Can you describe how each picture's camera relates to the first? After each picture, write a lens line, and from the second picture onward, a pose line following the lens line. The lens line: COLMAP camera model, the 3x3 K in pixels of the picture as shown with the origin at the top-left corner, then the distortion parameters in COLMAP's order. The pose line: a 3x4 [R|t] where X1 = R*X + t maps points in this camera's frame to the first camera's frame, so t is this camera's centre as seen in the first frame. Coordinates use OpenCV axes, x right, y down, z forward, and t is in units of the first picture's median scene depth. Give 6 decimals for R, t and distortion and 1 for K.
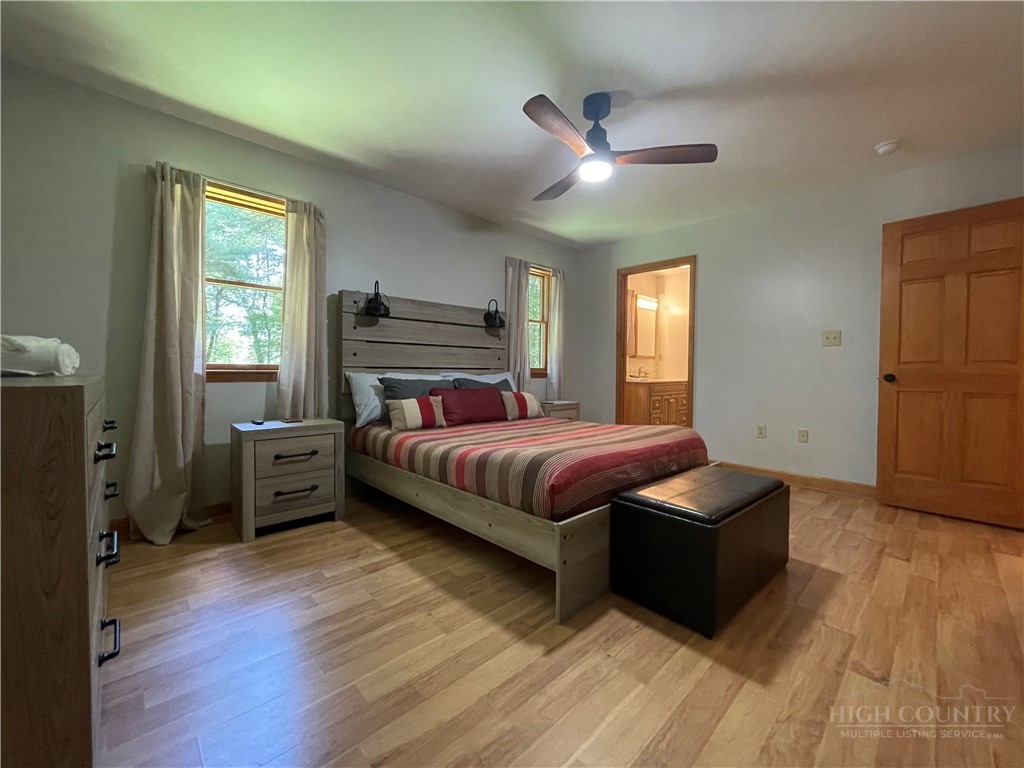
lens RADIAL K [[412.6, 0, 511.8], [0, 412.6, 380.6], [0, 0, 1]] dist [-0.003533, -0.000544]
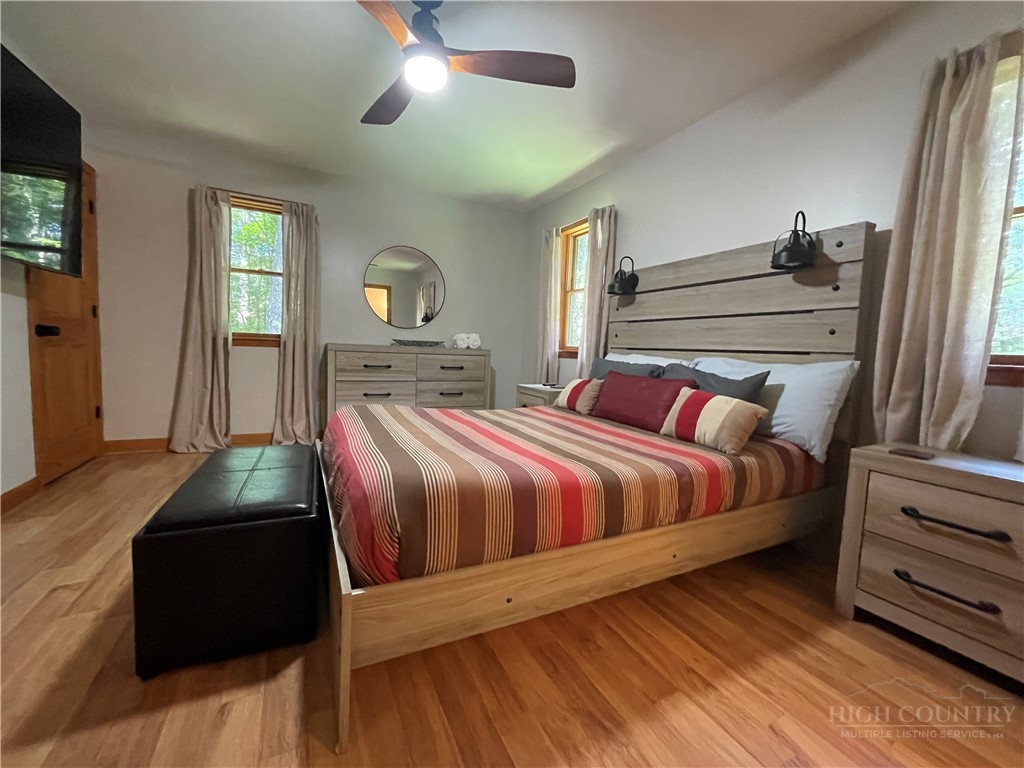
lens RADIAL K [[412.6, 0, 511.8], [0, 412.6, 380.6], [0, 0, 1]] dist [-0.003533, -0.000544]
pose [[-0.279723, 0.055446, -0.958478, 0.598544], [-0.064699, 0.994973, 0.076439, -0.012786], [0.957898, 0.083395, -0.274729, 0.925423]]
